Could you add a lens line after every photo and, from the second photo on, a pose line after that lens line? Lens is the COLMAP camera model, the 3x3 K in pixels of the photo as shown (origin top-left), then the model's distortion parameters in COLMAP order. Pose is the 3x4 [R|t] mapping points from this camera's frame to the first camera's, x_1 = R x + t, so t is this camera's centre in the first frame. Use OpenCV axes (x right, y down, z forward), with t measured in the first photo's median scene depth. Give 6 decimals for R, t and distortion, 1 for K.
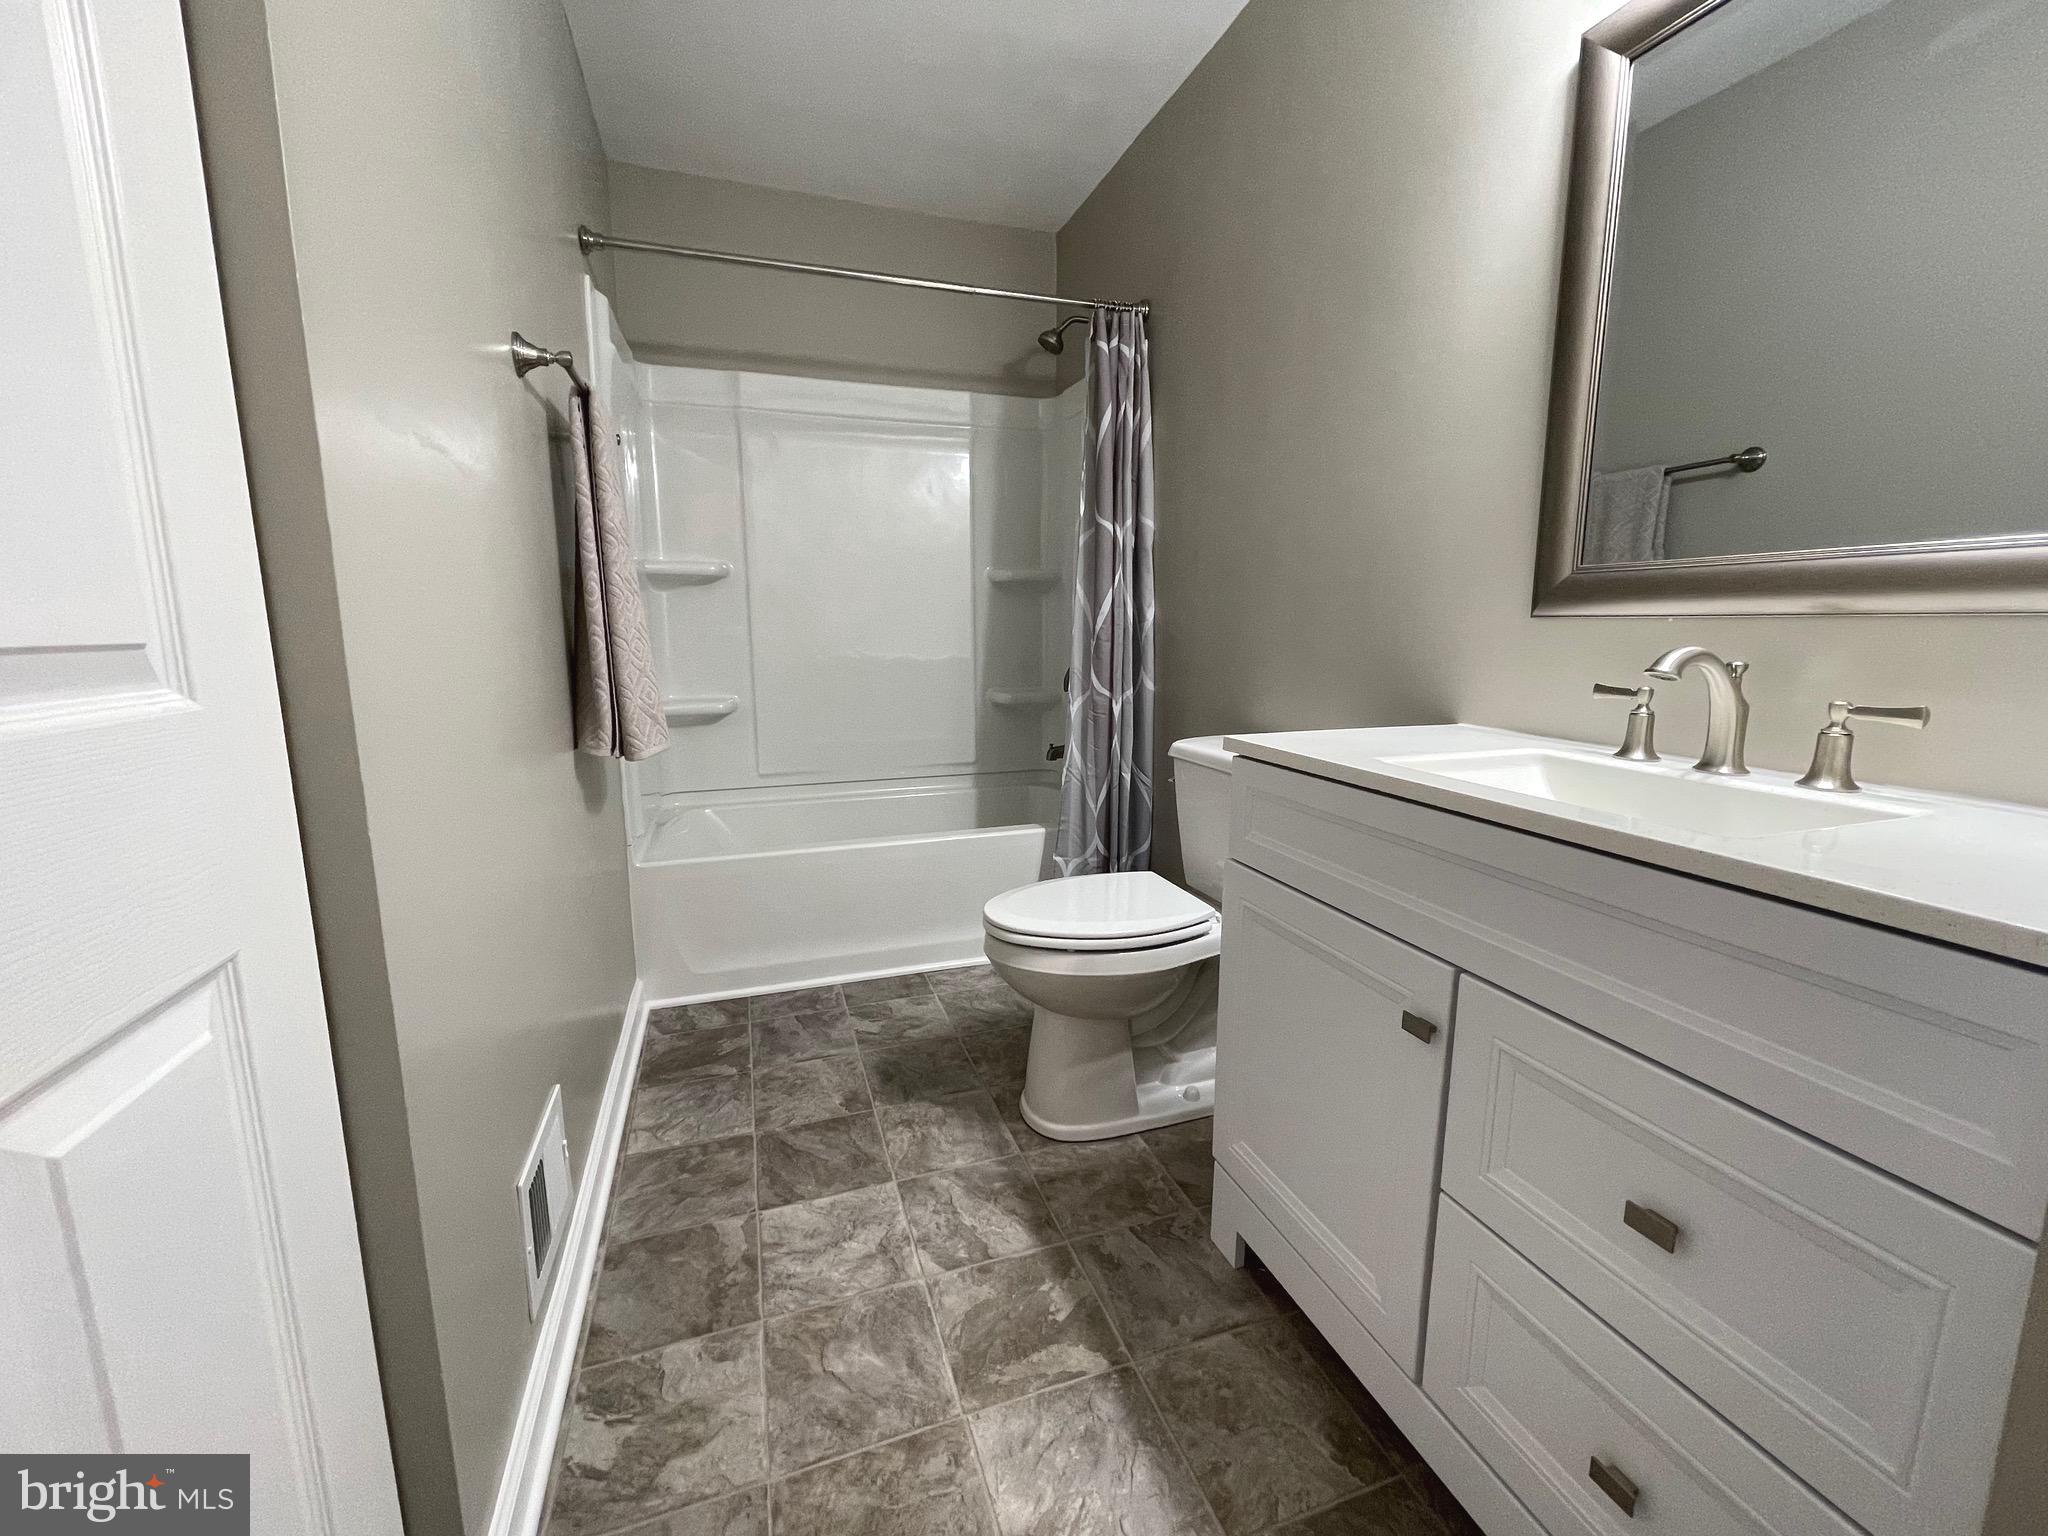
lens RADIAL K [[822.0, 0, 1022.5], [0, 822.0, 755.9], [0, 0, 1]] dist [-0.002607, 0.000044]
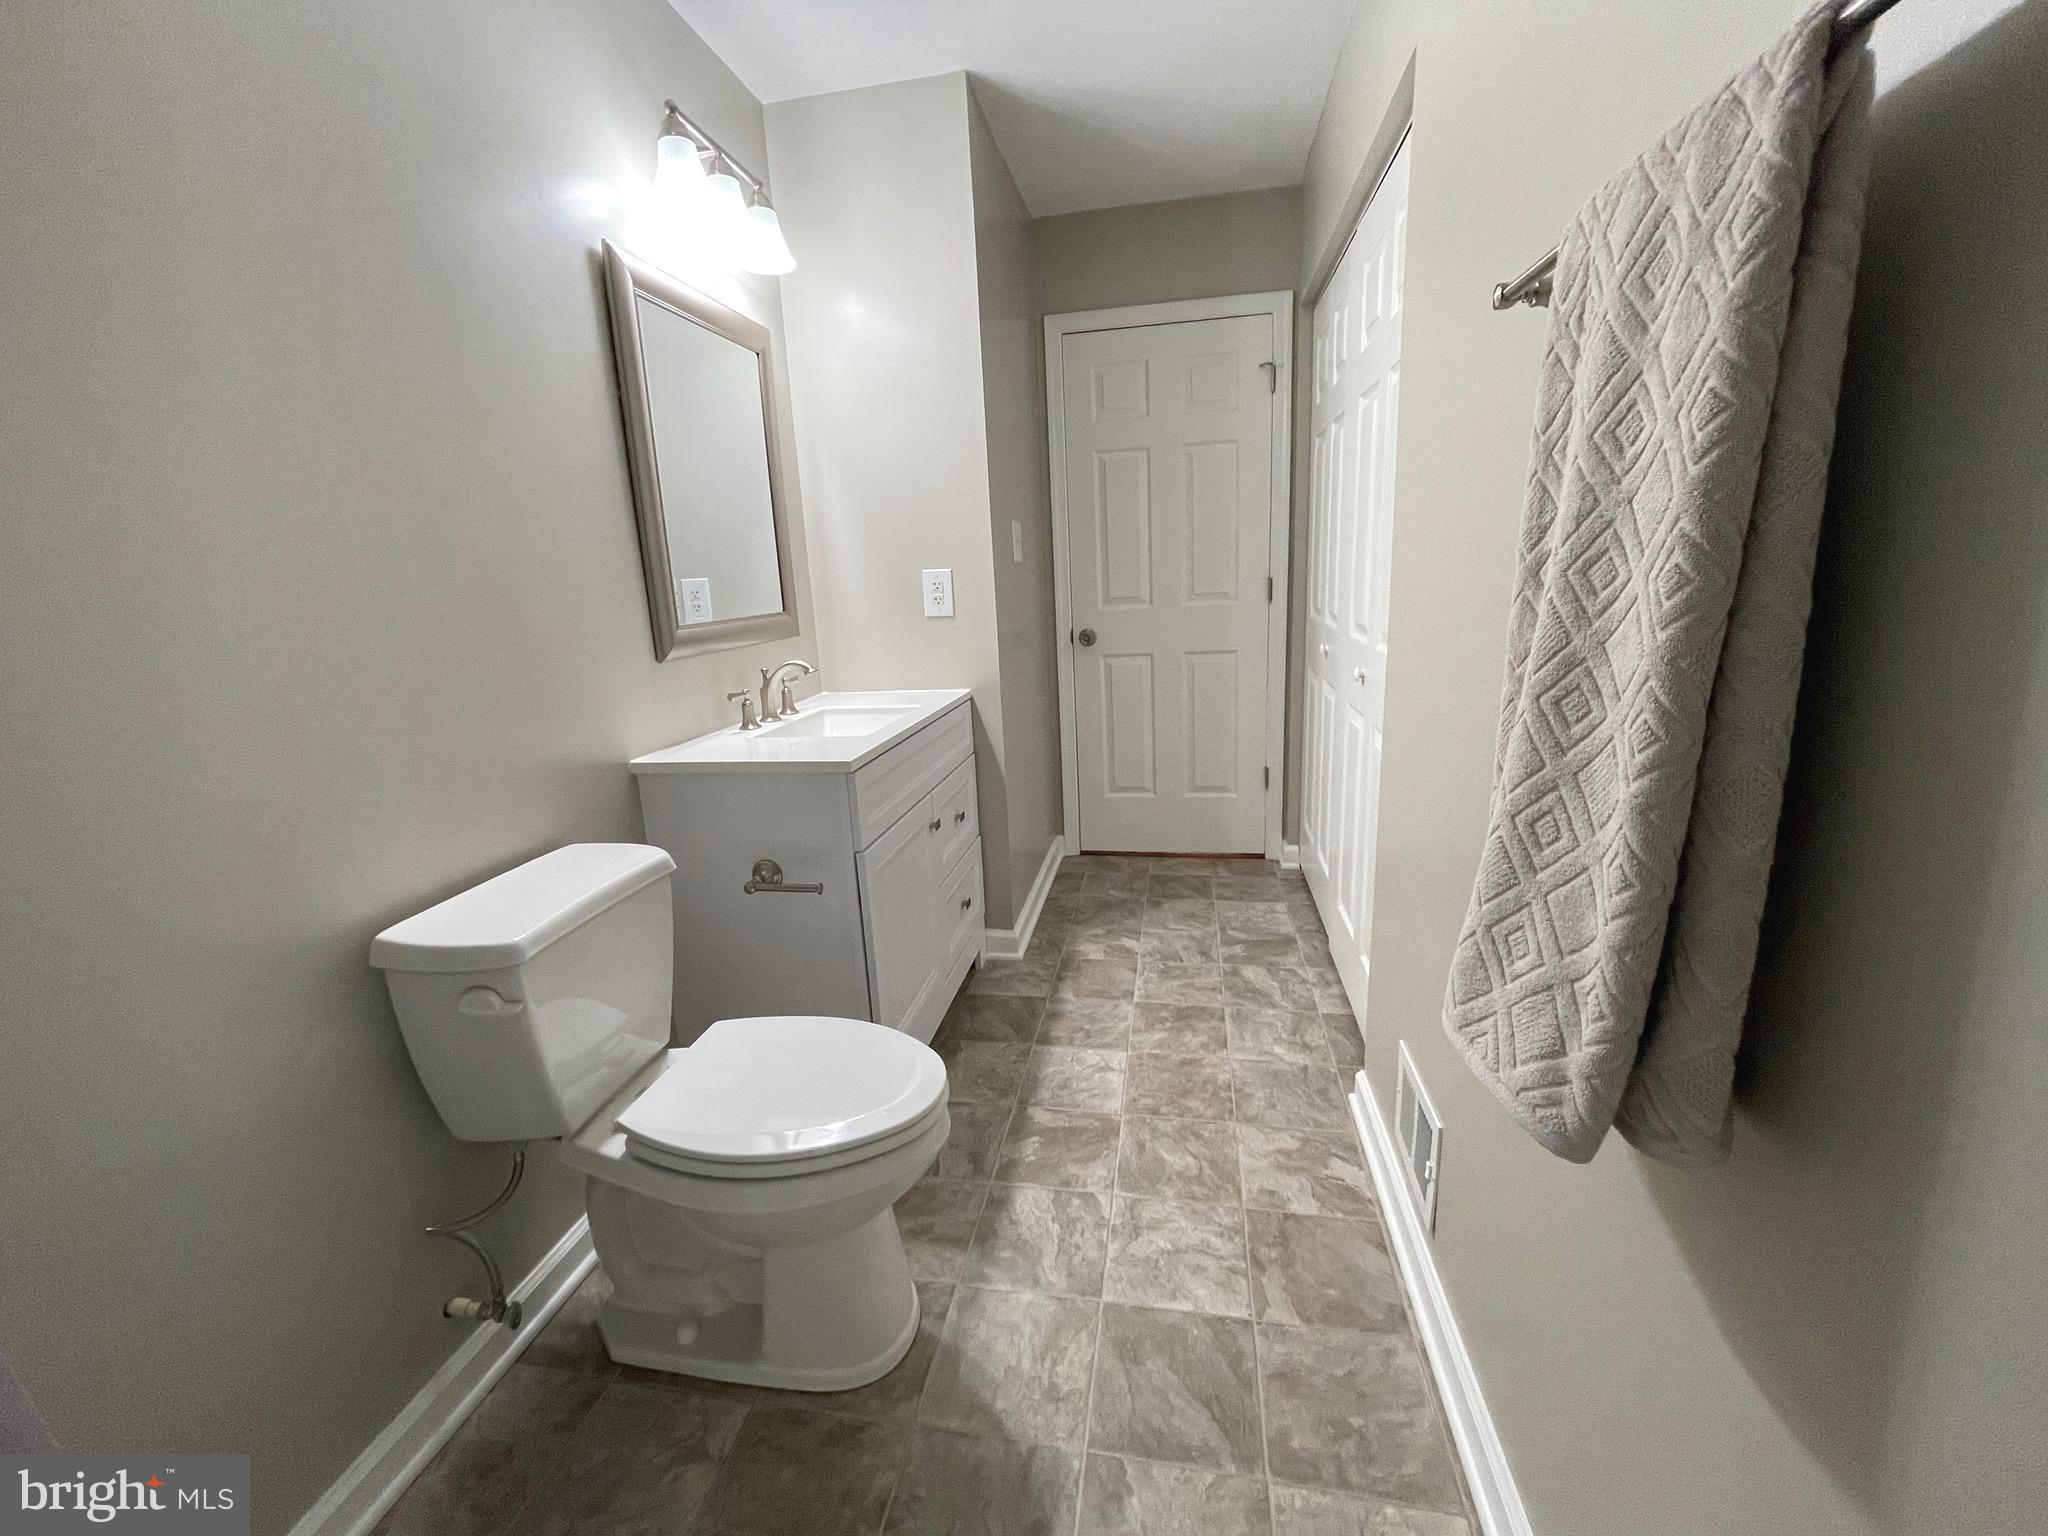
lens RADIAL K [[822.0, 0, 1030.4], [0, 822.0, 761.8], [0, 0, 1]] dist [-0.002607, 0.000044]
pose [[-0.869642, -0.072103, 0.488389, -0.553278], [0.126019, 0.924082, 0.360821, -0.408327], [-0.477327, 0.375332, -0.794534, 1.755695]]
